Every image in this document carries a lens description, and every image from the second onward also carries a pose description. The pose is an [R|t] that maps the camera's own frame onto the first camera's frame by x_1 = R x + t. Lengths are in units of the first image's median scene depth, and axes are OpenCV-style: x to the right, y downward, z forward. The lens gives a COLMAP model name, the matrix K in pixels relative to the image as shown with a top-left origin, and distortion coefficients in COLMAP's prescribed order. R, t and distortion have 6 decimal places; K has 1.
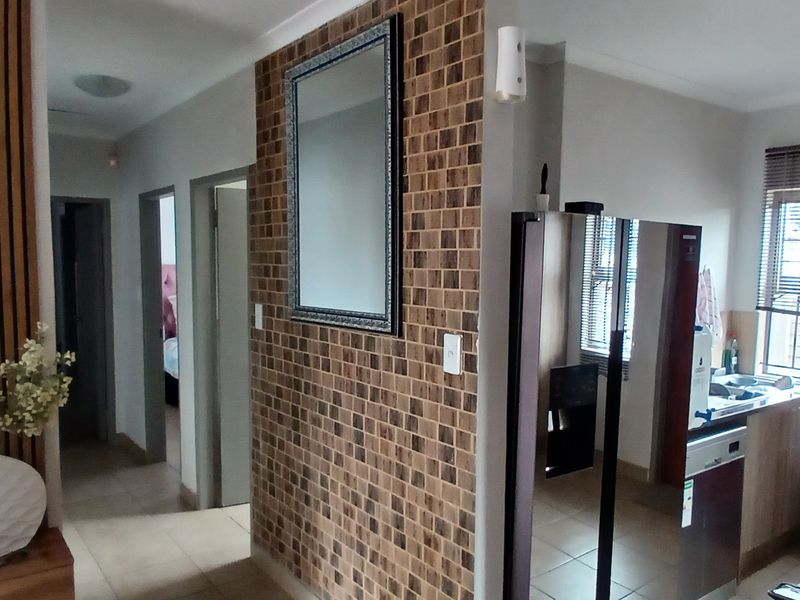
lens RADIAL K [[645.0, 0, 407.8], [0, 645.0, 319.5], [0, 0, 1]] dist [0.019958, 0.006000]
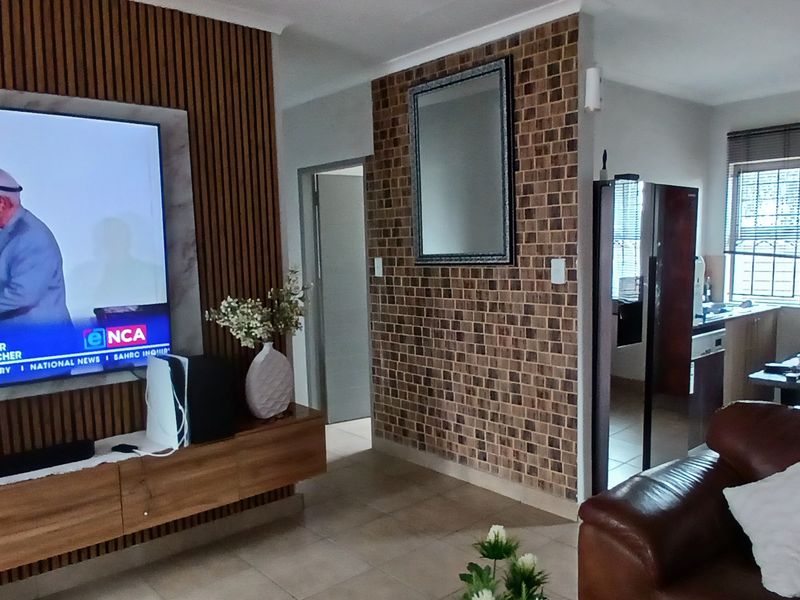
lens RADIAL K [[645.0, 0, 410.4], [0, 645.0, 318.9], [0, 0, 1]] dist [0.019958, 0.006000]
pose [[0.996188, -0.045797, 0.074240, -0.311909], [0.044168, 0.998749, 0.023447, 0.087721], [-0.075221, -0.020079, 0.996965, -0.423392]]
